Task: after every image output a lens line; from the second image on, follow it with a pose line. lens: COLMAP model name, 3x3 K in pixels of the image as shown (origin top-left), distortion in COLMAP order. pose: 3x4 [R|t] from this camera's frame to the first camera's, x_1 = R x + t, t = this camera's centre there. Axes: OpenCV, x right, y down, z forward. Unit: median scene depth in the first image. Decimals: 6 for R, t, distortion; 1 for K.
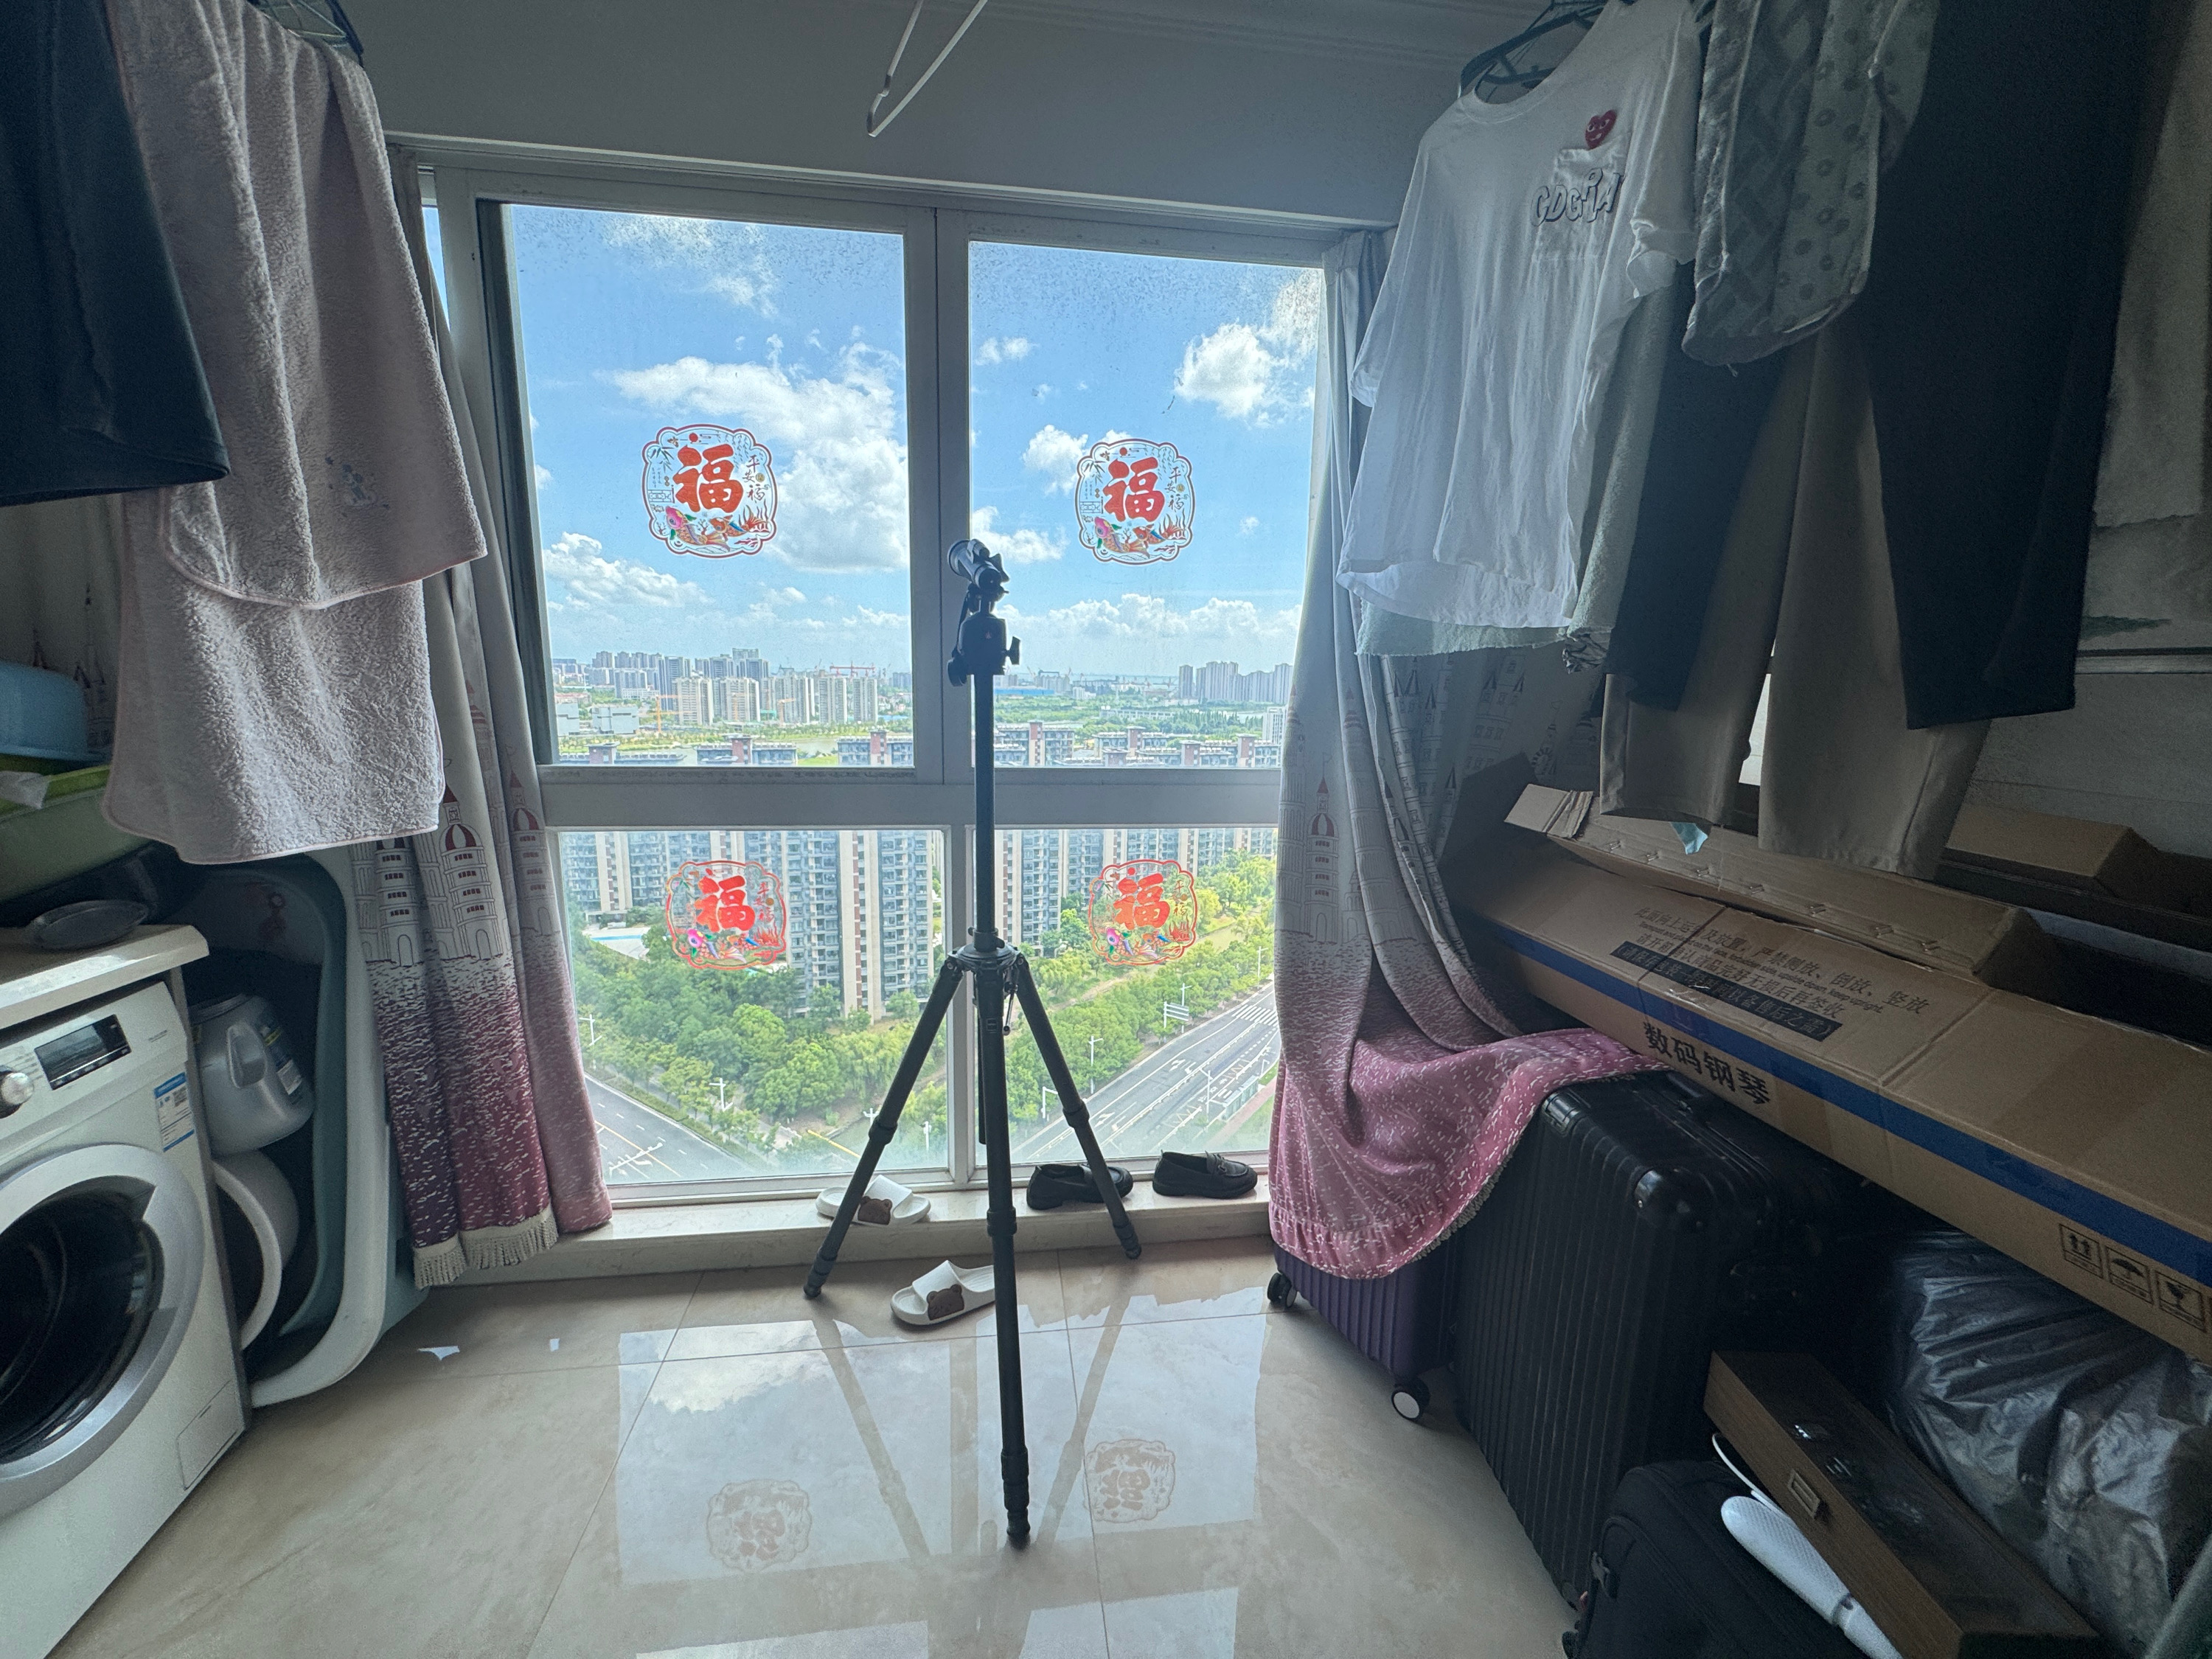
lens RADIAL K [[886.6, 0, 1106.0], [0, 886.6, 829.5], [0, 0, 1]] dist [-0.000516, 0.000010]
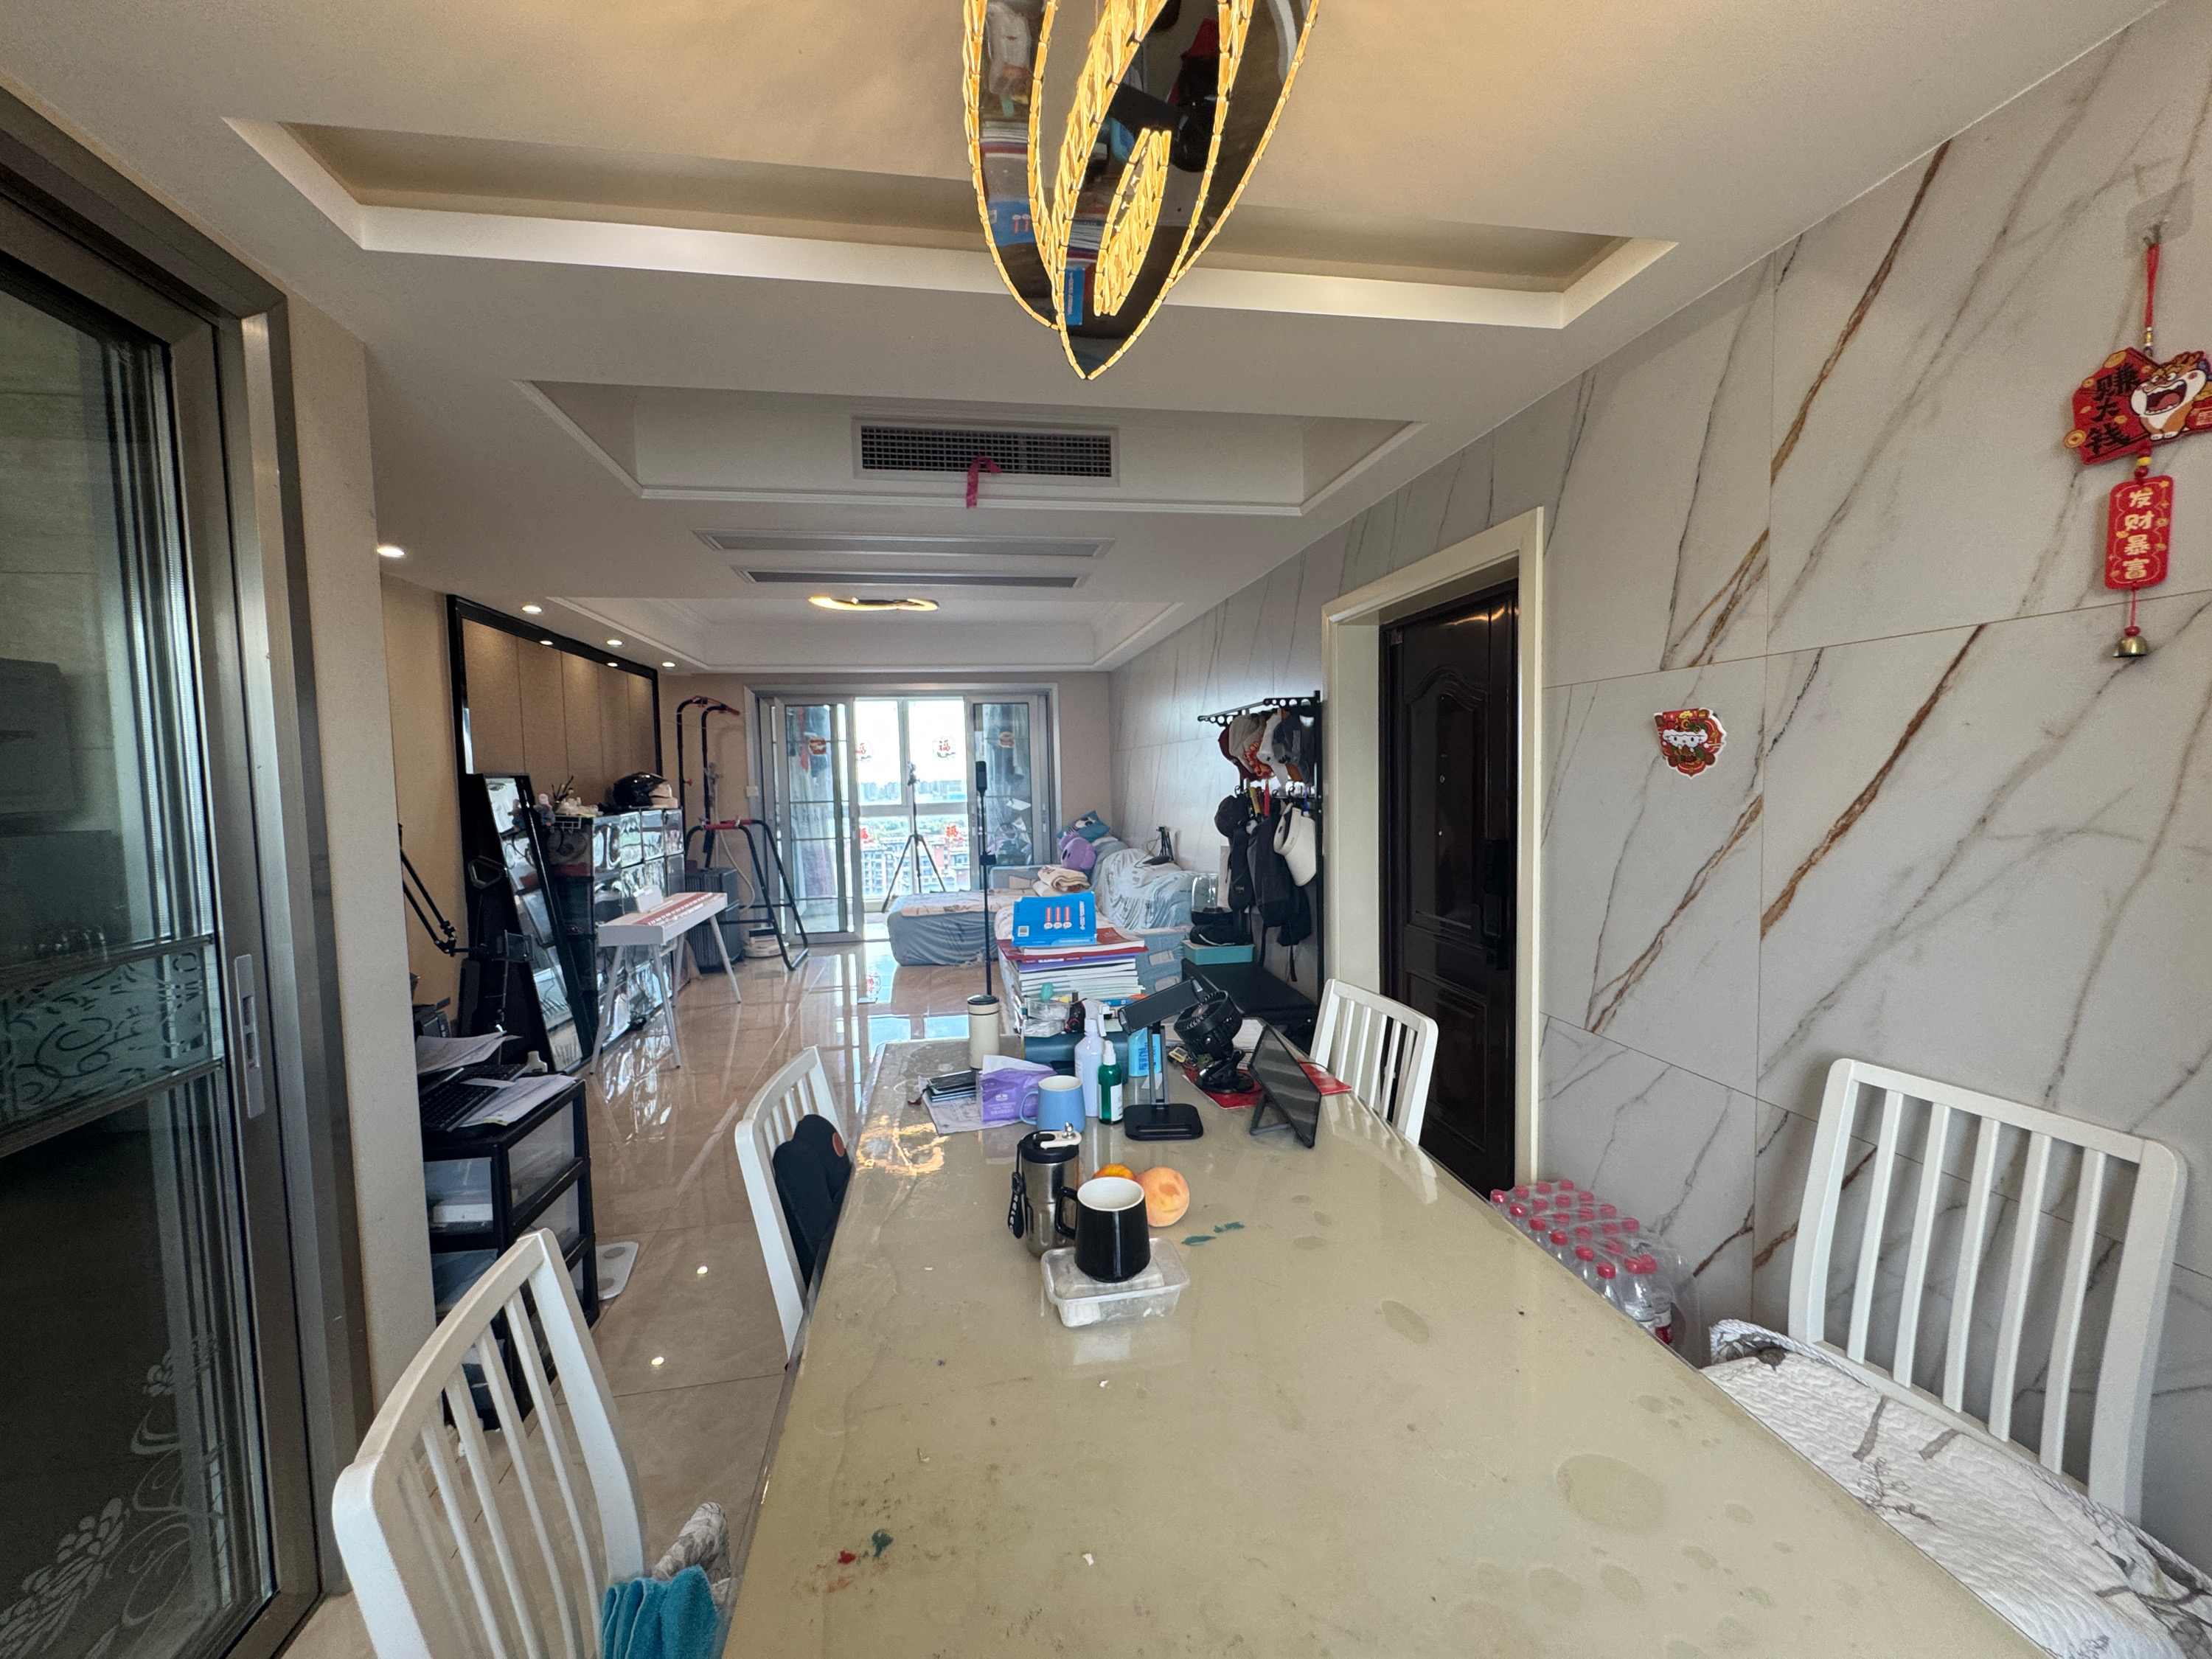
lens RADIAL K [[886.6, 0, 1106.0], [0, 886.6, 829.5], [0, 0, 1]] dist [-0.000516, 0.000010]
pose [[0.998241, -0.029559, 0.051386, 0.727922], [0.030520, 0.999372, -0.018029, 0.225570], [-0.050821, 0.019566, 0.998516, -4.364086]]
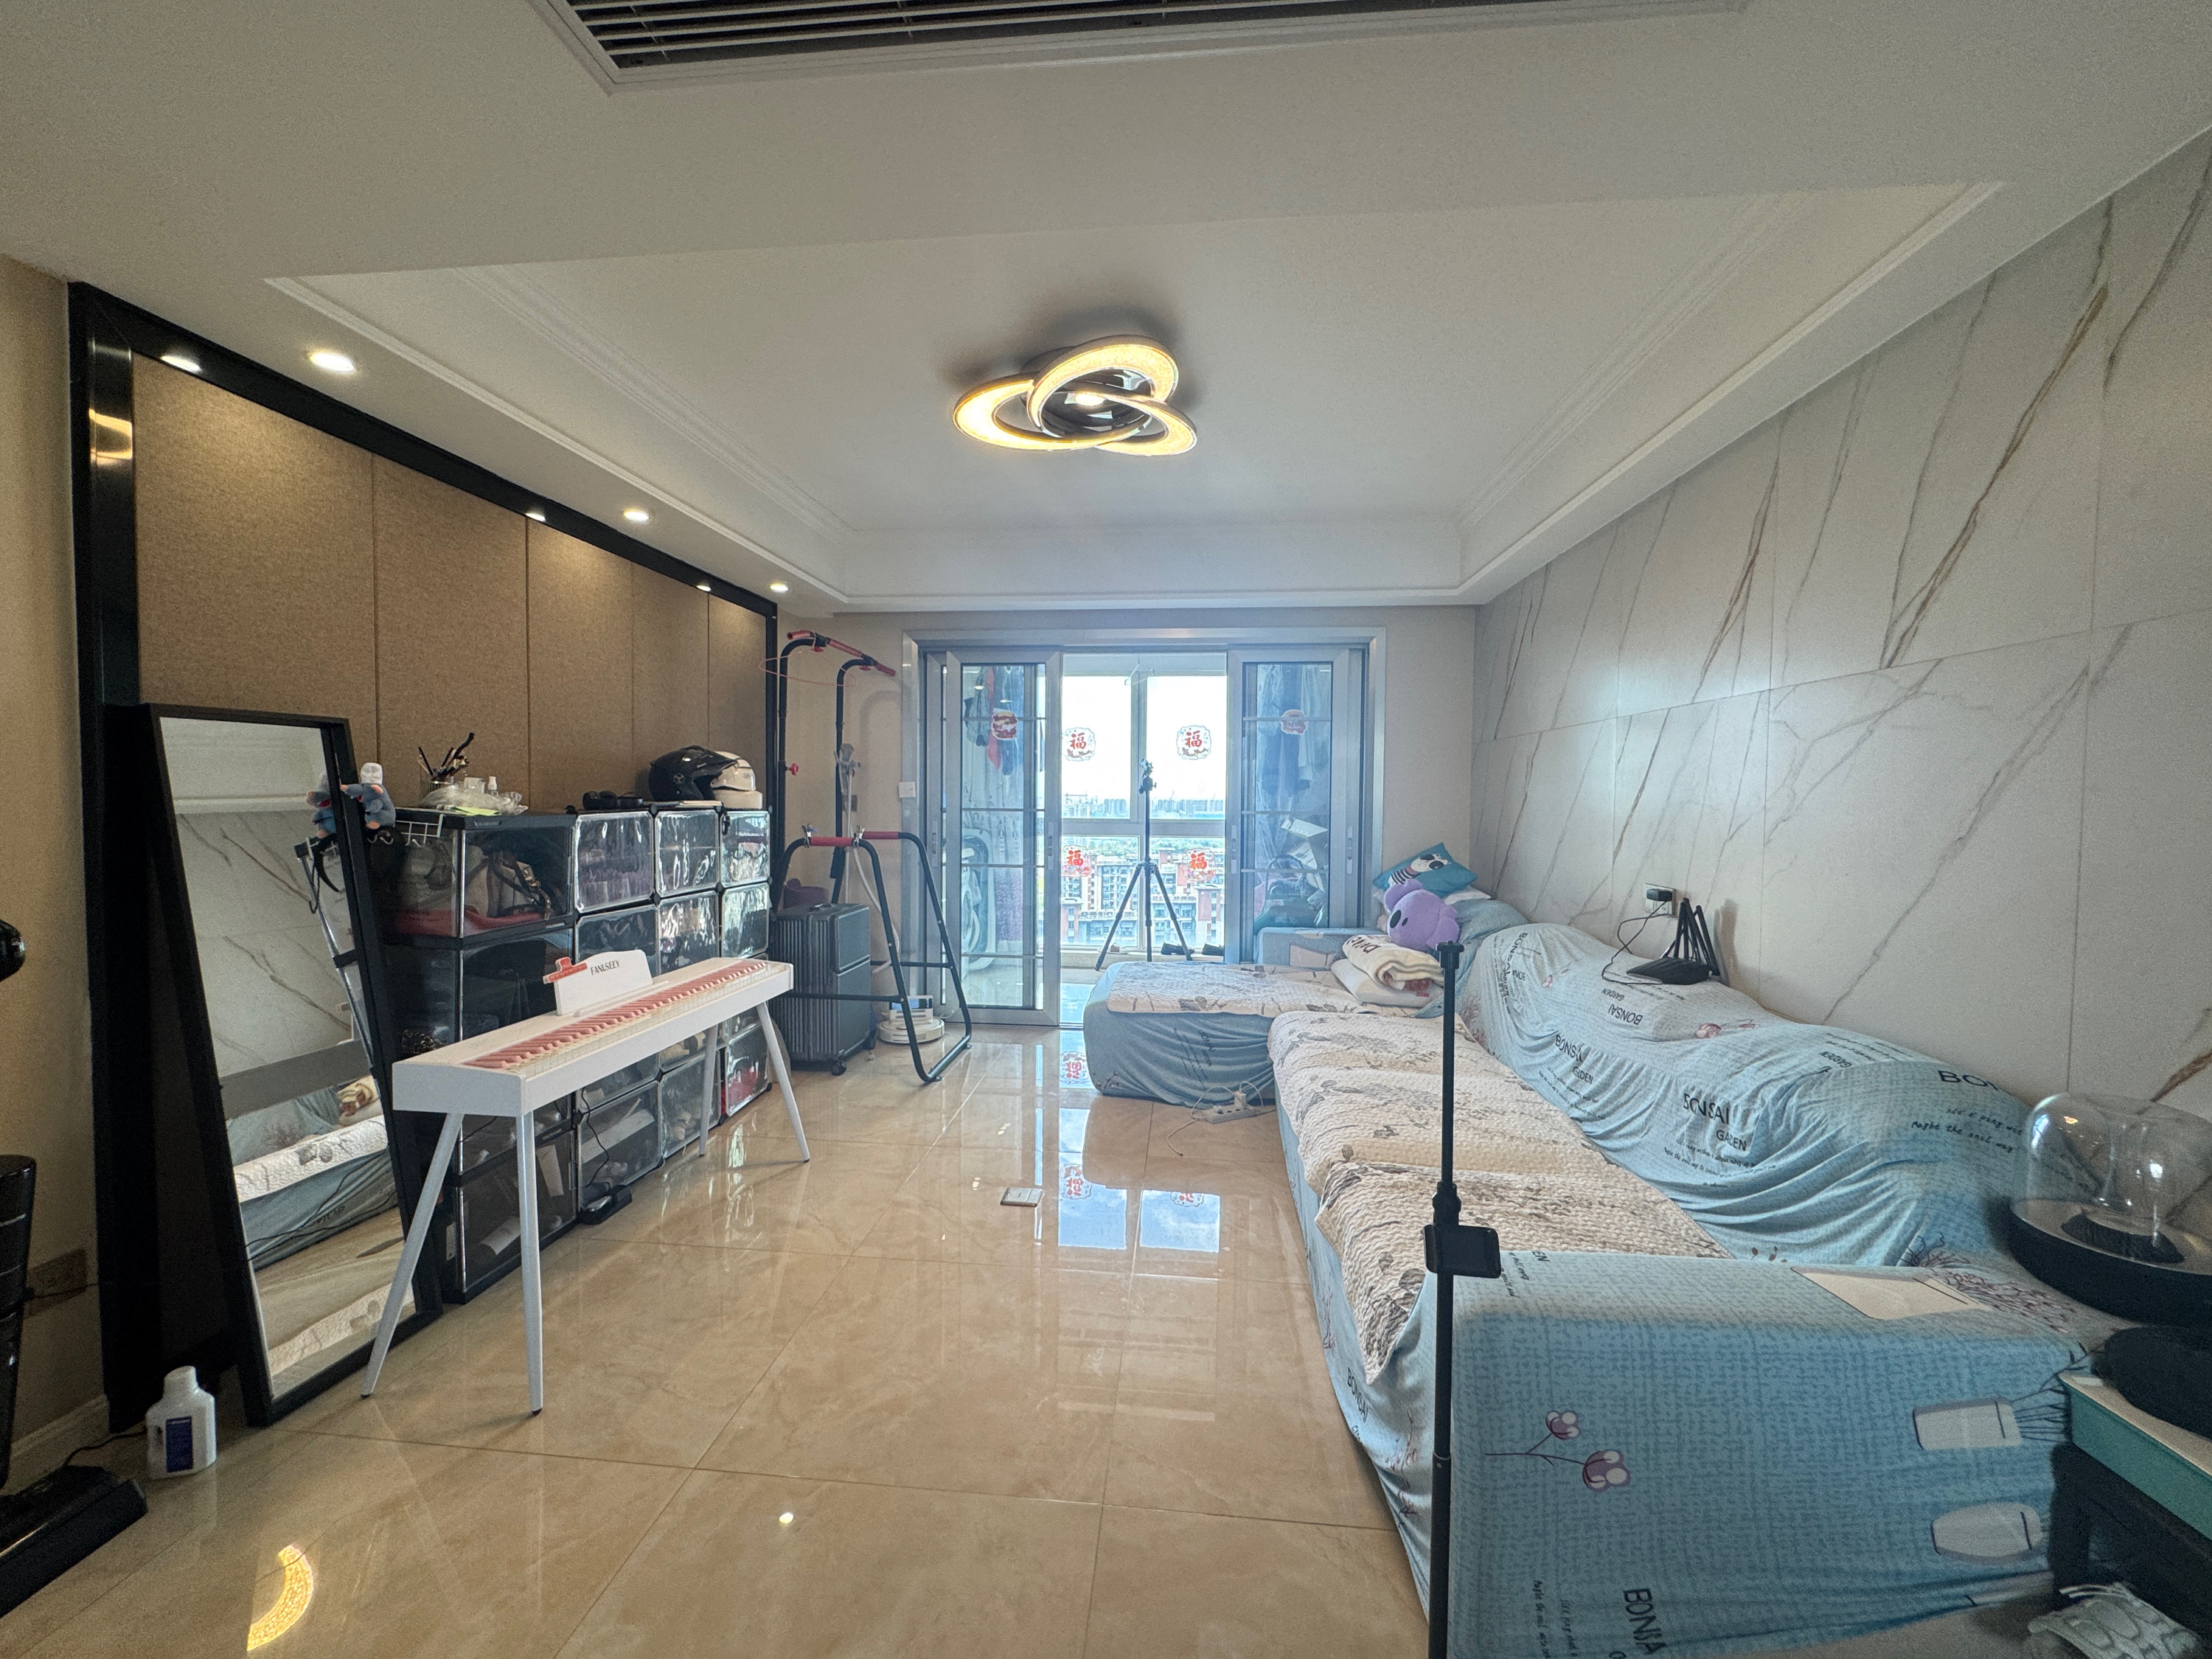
lens RADIAL K [[886.6, 0, 1106.0], [0, 886.6, 829.5], [0, 0, 1]] dist [-0.000516, 0.000010]
pose [[0.974957, 0.016356, -0.221790, 0.512813], [-0.026502, 0.998730, -0.042846, 0.145747], [0.220808, 0.047651, 0.974153, -2.664061]]
